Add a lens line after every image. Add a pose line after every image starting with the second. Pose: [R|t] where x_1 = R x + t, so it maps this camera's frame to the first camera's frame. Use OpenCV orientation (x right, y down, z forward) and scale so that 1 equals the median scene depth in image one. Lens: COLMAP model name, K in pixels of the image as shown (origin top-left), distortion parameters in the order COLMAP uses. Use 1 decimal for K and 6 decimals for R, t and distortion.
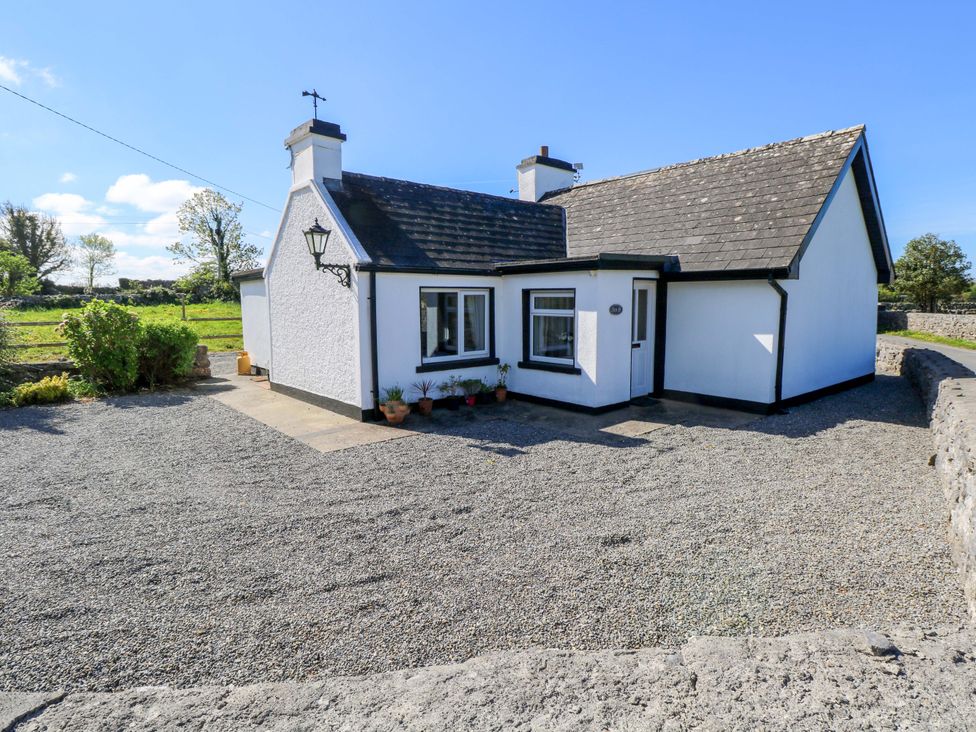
lens RADIAL K [[510.1, 0, 489.3], [0, 510.1, 362.5], [0, 0, 1]] dist [0.003208, -0.000758]
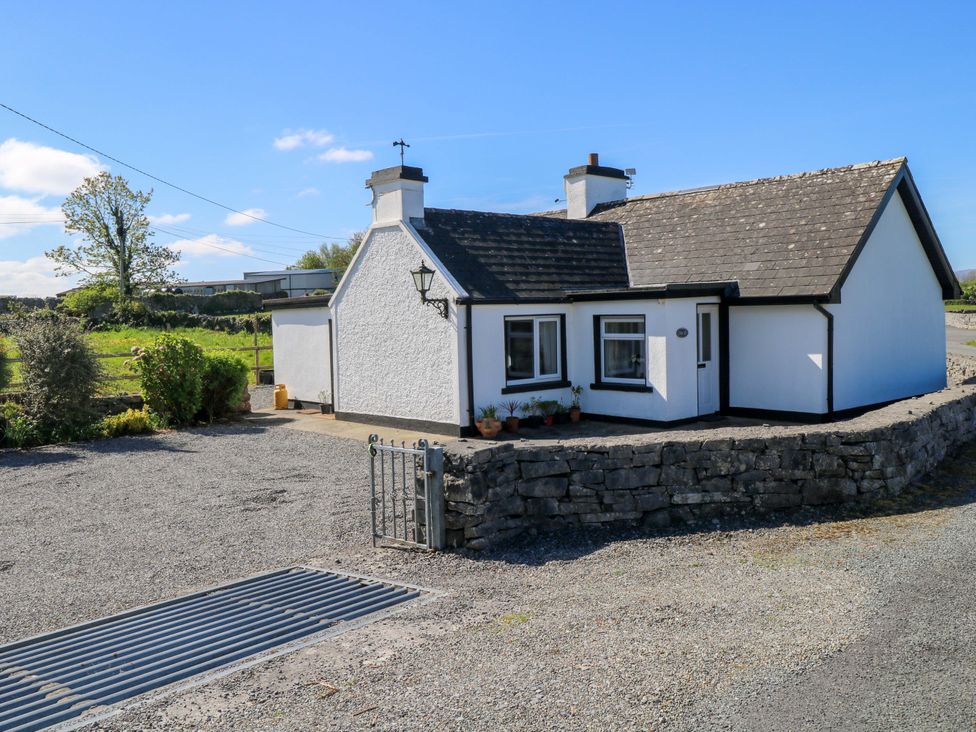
lens RADIAL K [[808.5, 0, 487.5], [0, 808.5, 366.1], [0, 0, 1]] dist [0.013353, 0.004121]
pose [[0.999575, -0.021025, 0.020207, -0.188388], [0.022158, 0.998096, -0.057563, 0.053314], [-0.018958, 0.057986, 0.998137, -0.660441]]
